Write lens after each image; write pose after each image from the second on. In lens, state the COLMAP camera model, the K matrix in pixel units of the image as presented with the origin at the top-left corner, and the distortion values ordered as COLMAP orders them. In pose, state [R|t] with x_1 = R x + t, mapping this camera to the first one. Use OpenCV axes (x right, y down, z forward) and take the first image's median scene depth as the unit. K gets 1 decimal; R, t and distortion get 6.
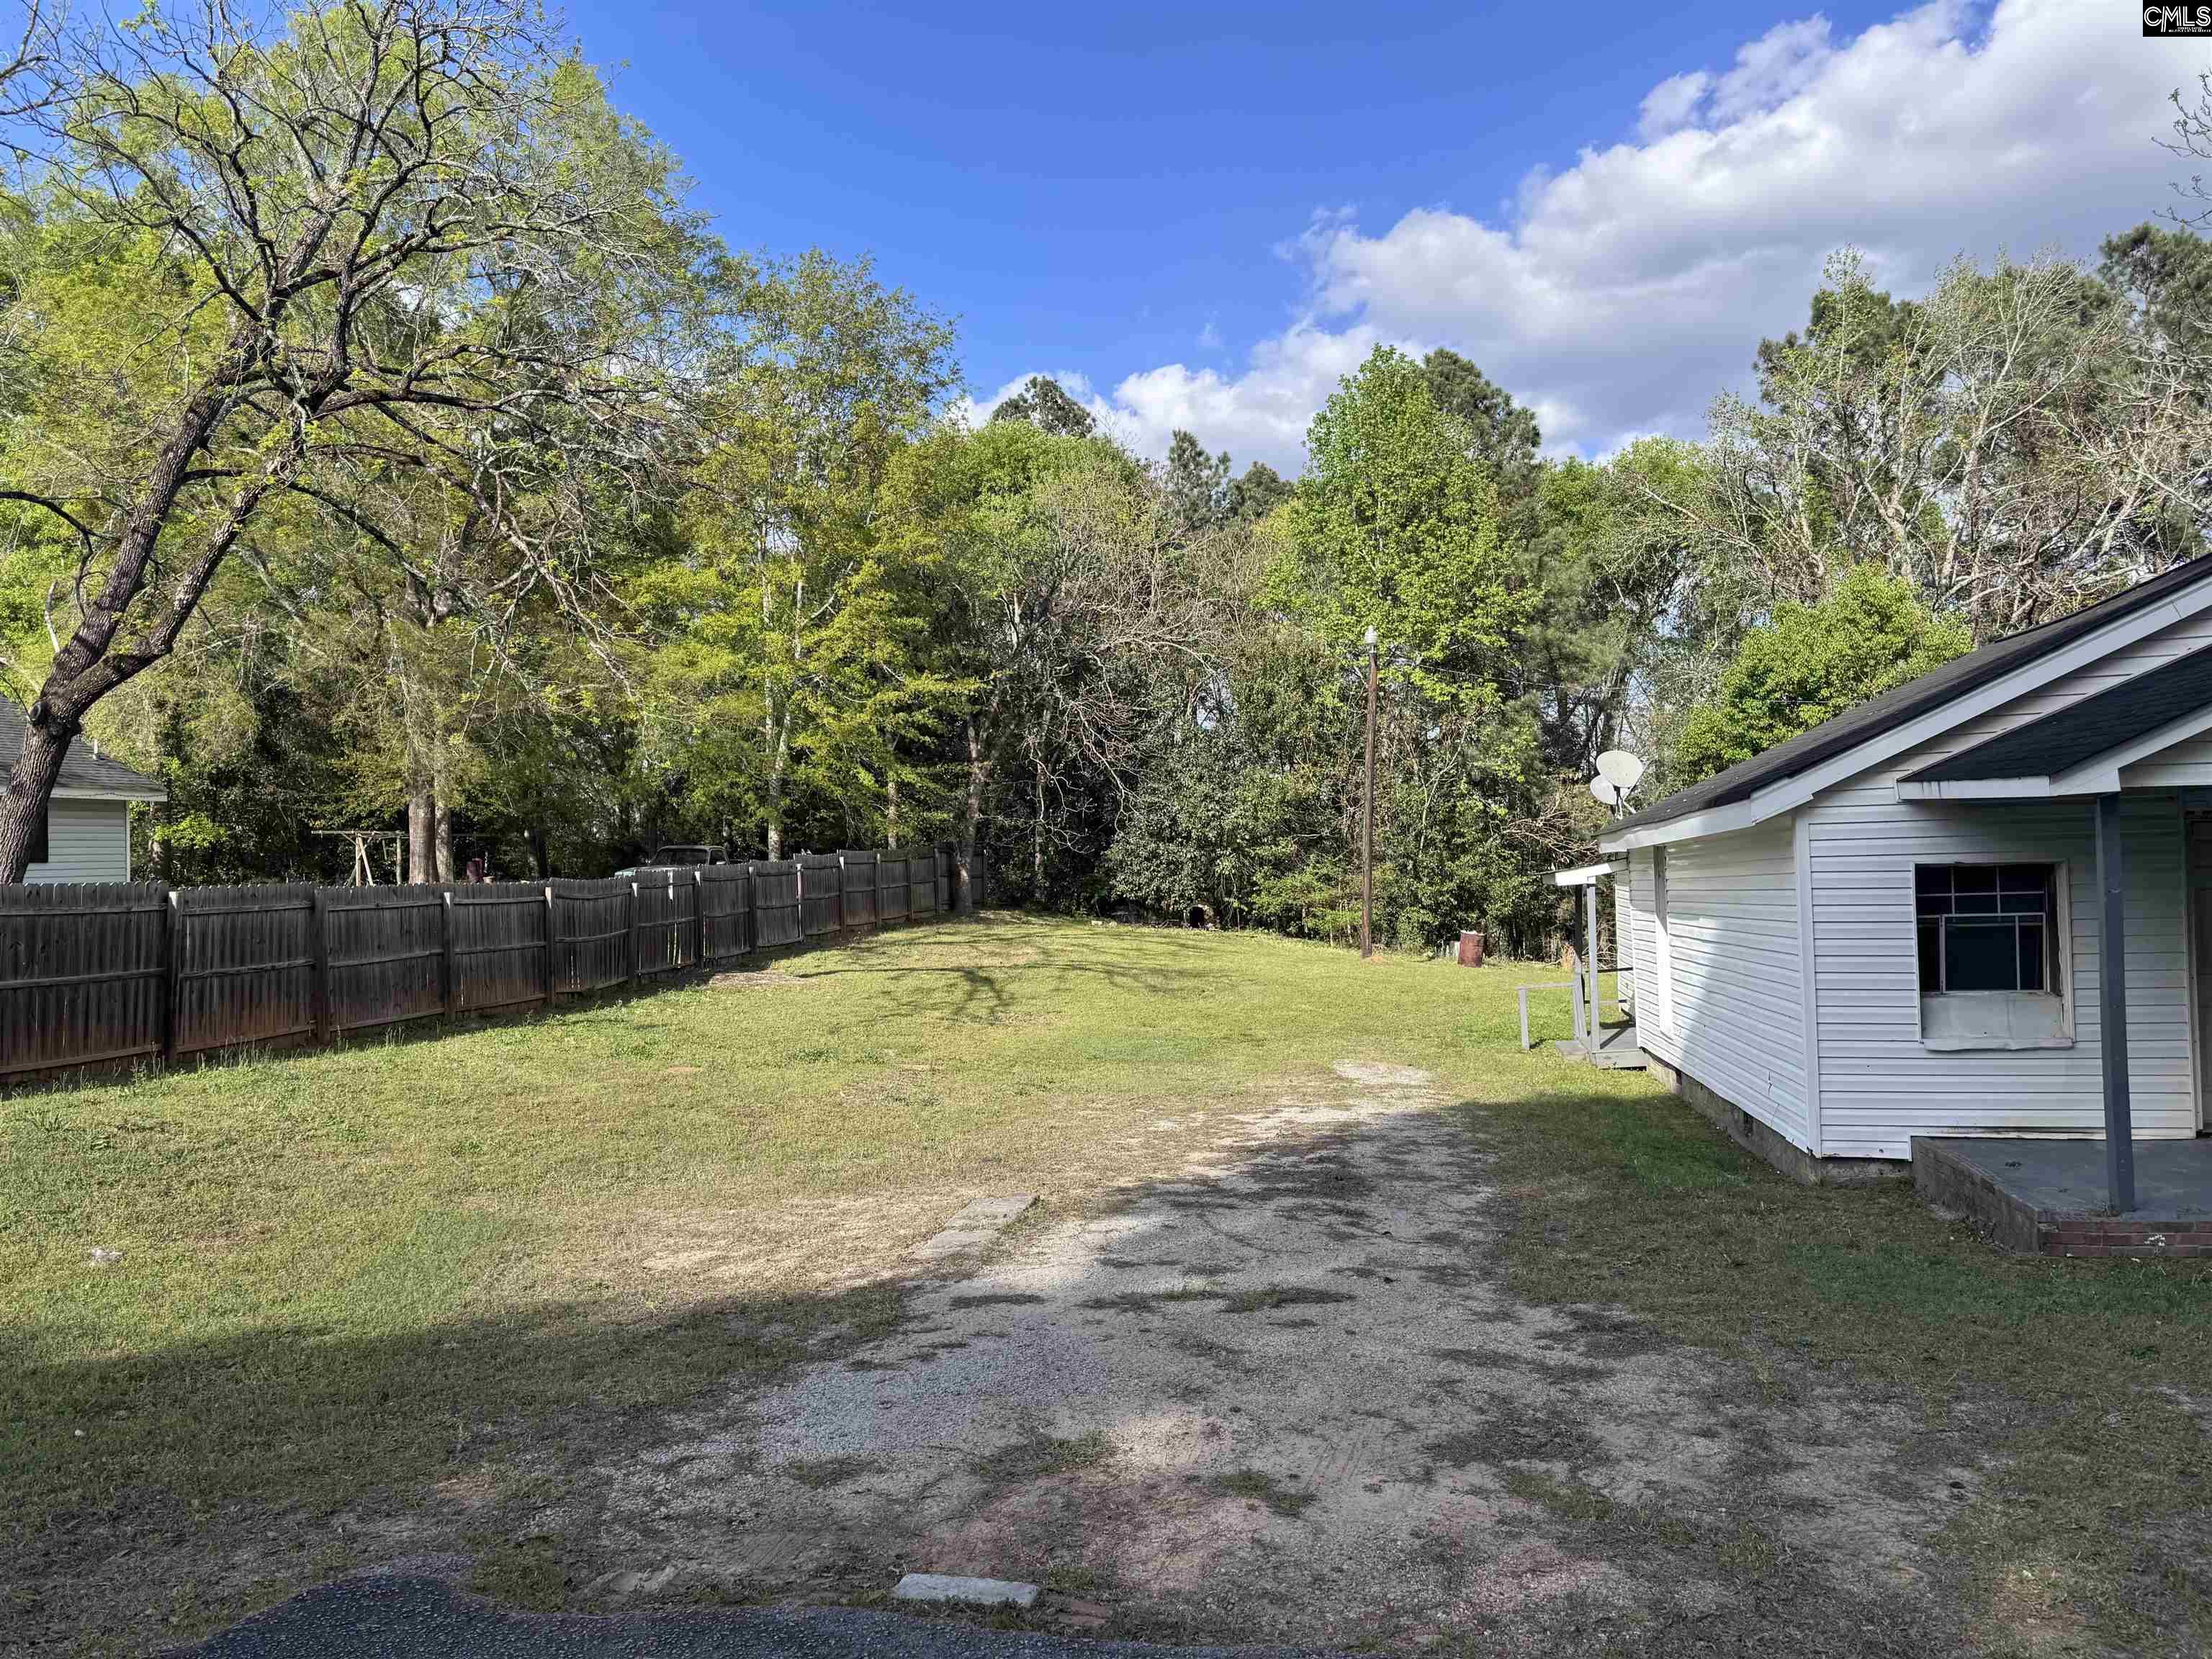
lens RADIAL K [[1550.7, 0, 1144.5], [0, 1550.7, 824.4], [0, 0, 1]] dist [0.105400, -0.119331]
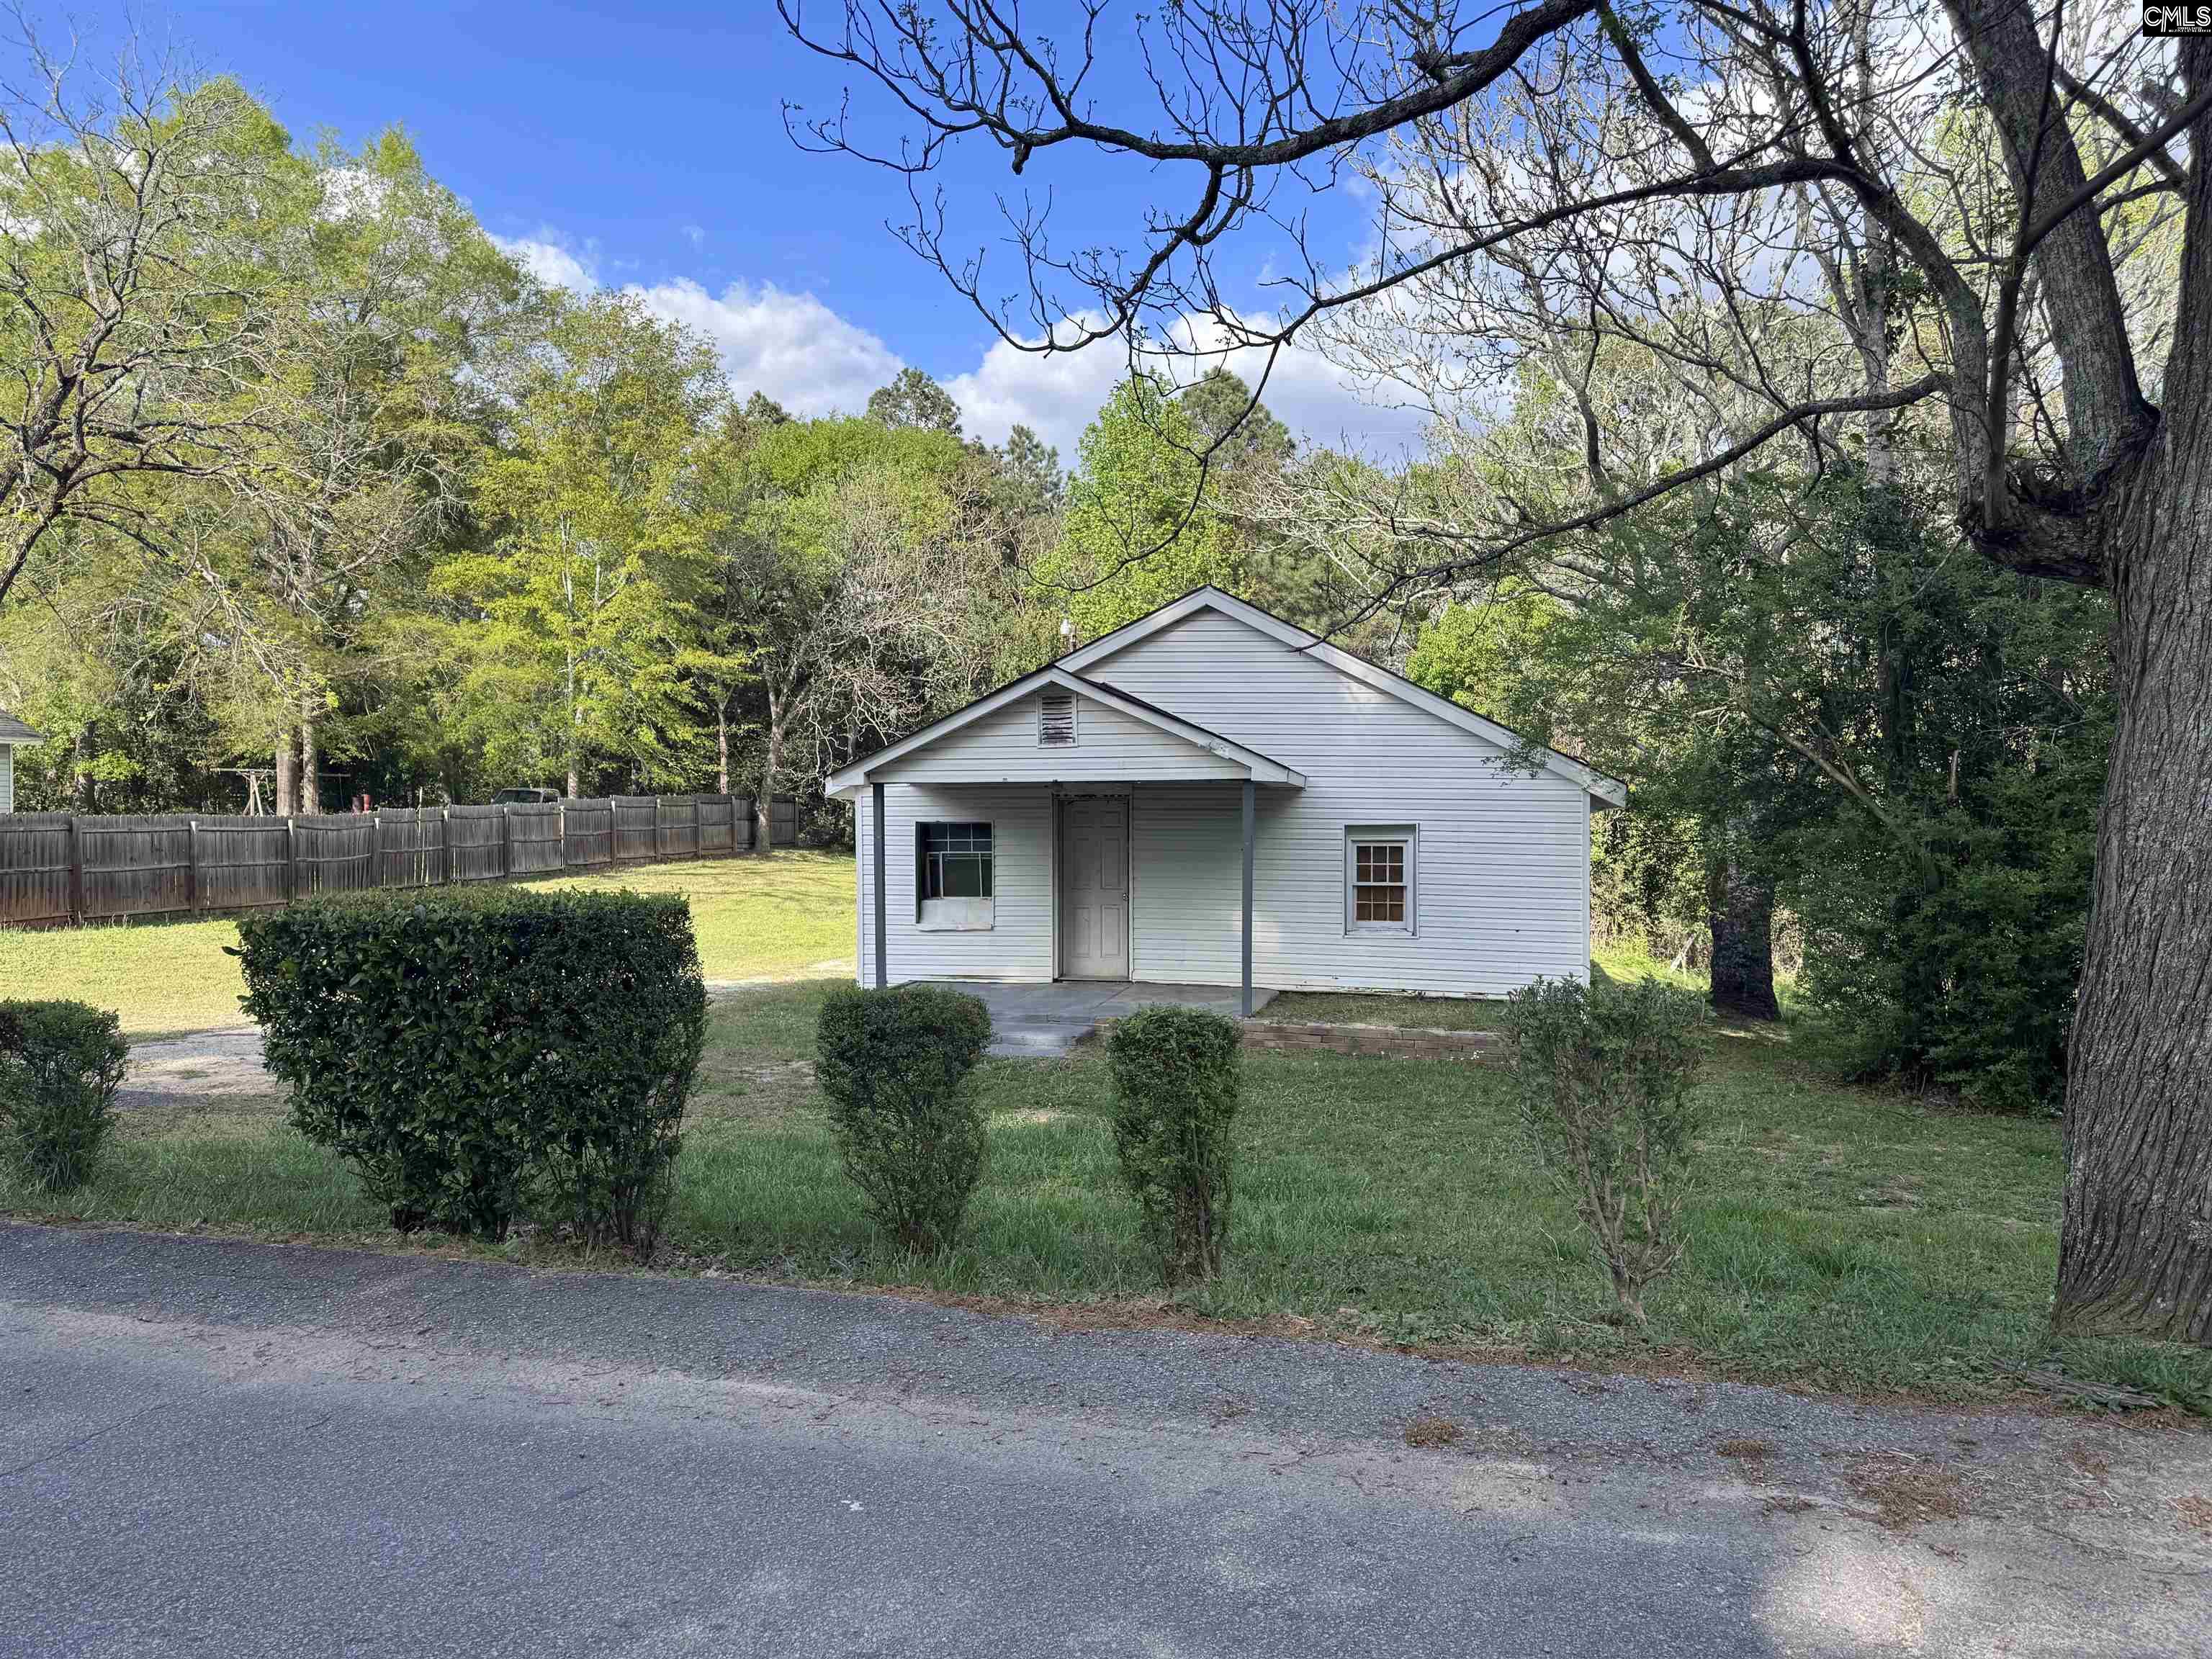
lens RADIAL K [[1550.7, 0, 1144.5], [0, 1550.7, 824.4], [0, 0, 1]] dist [0.105400, -0.119331]
pose [[0.999610, 0.022129, -0.017050, 0.230709], [-0.021565, 0.999236, 0.032596, -0.009590], [0.017758, -0.032216, 0.999323, -0.202261]]
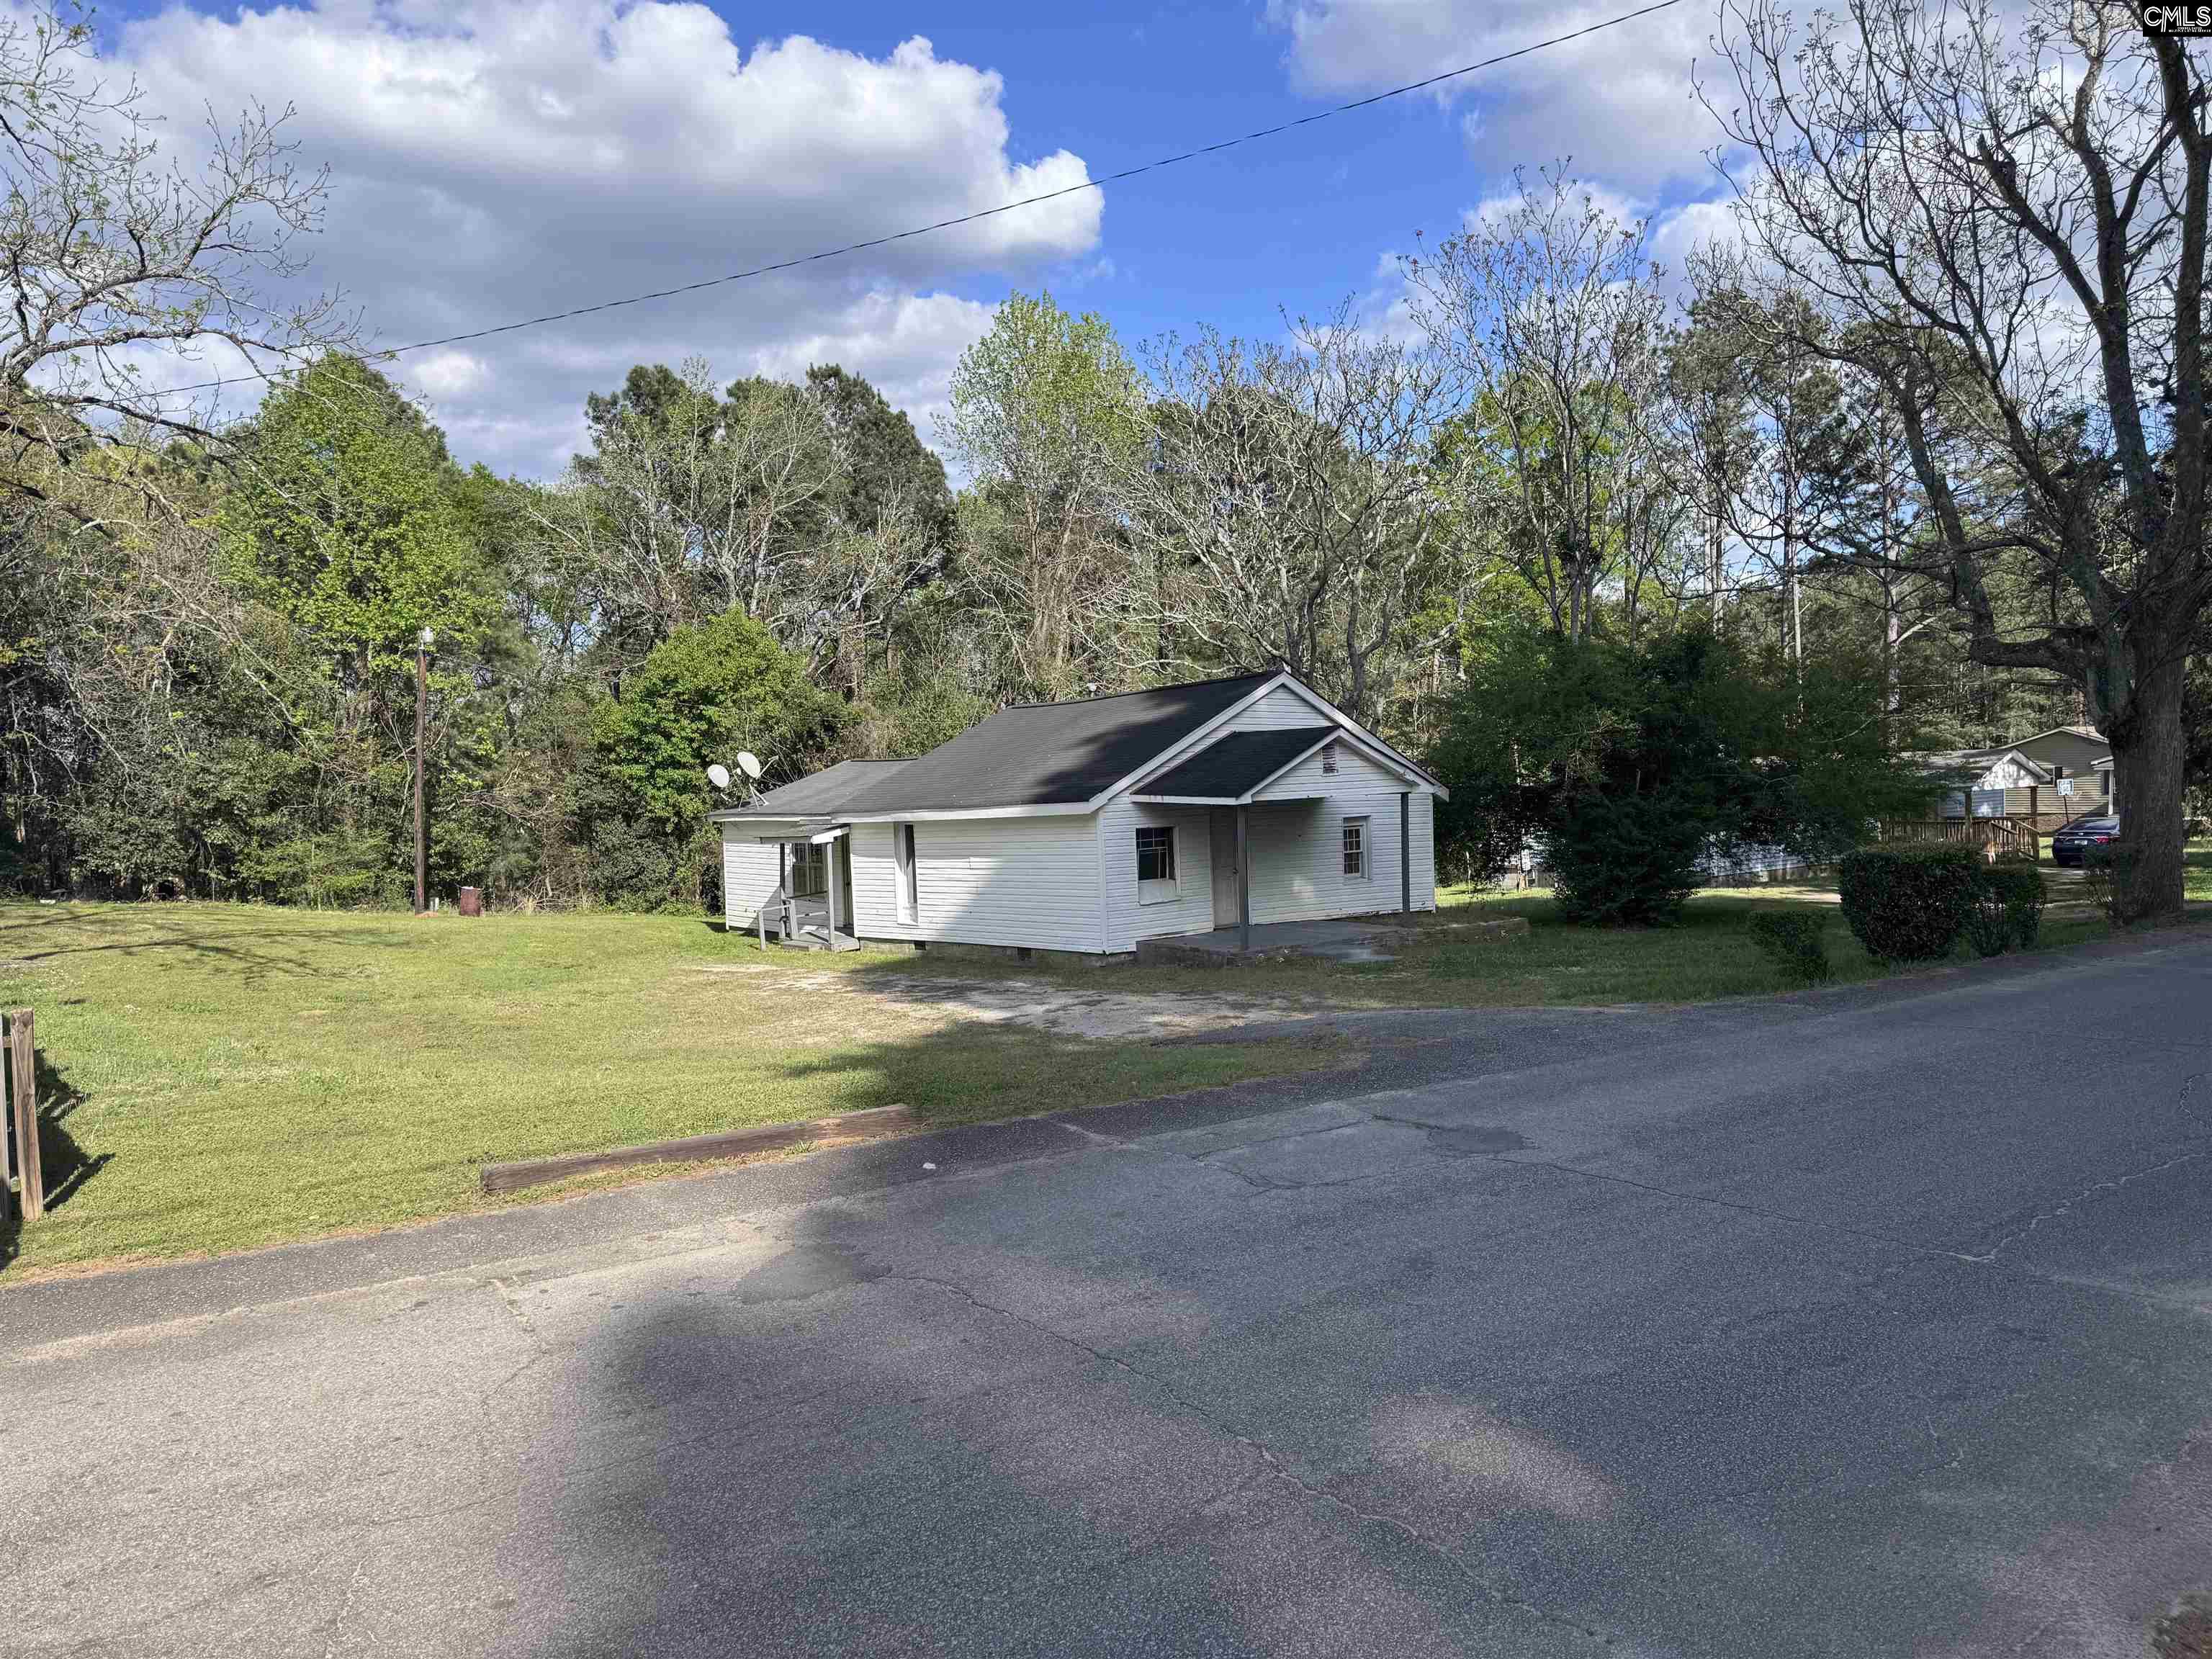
lens RADIAL K [[1550.7, 0, 1144.5], [0, 1550.7, 824.4], [0, 0, 1]] dist [0.105400, -0.119331]
pose [[0.634905, -0.022950, 0.772249, -0.404359], [-0.000956, 0.999535, 0.030491, -0.015968], [-0.772589, -0.020098, 0.634588, -0.154691]]
